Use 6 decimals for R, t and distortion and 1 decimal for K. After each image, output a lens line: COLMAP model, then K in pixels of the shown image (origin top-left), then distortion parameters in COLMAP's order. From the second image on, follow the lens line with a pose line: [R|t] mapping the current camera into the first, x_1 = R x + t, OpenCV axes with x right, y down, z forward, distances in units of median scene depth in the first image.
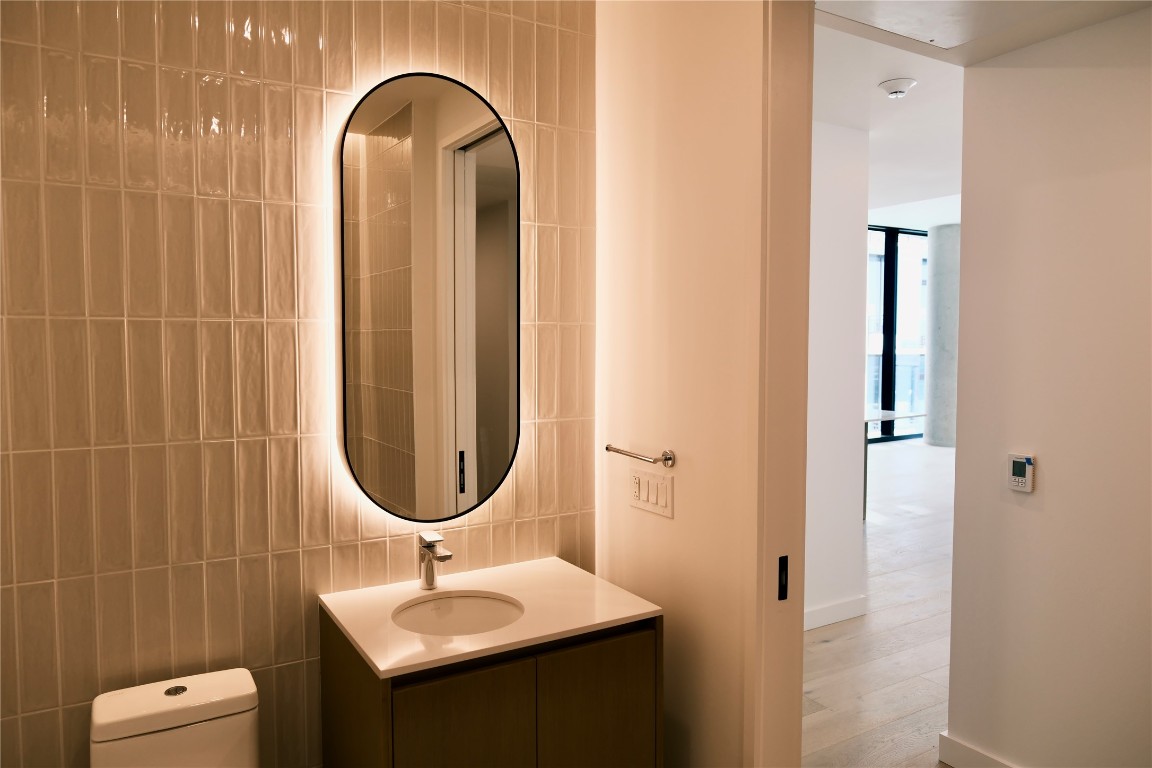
lens RADIAL K [[771.5, 0, 575.3], [0, 771.5, 384.6], [0, 0, 1]] dist [-0.007130, -0.000760]
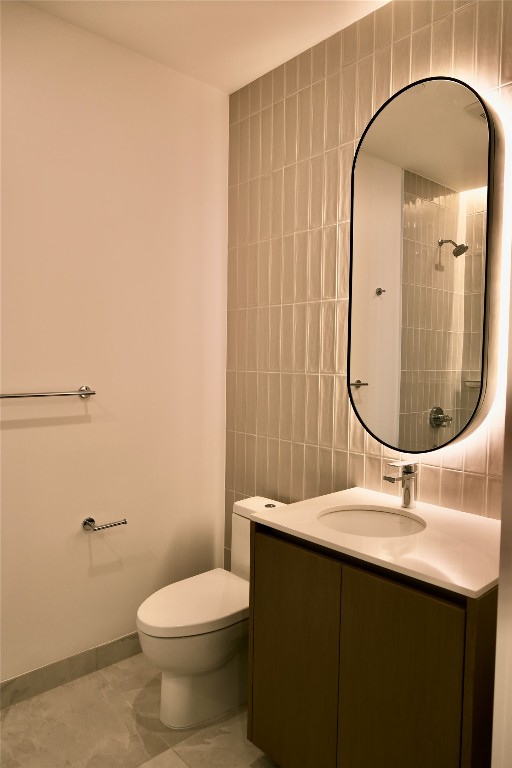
lens RADIAL K [[514.4, 0, 256.4], [0, 514.4, 381.8], [0, 0, 1]] dist [-0.007130, -0.000760]
pose [[0.206692, 0.046866, -0.977283, 0.598105], [-0.068200, 0.997113, 0.033393, 0.059605], [0.976026, 0.059749, 0.209292, 0.633658]]
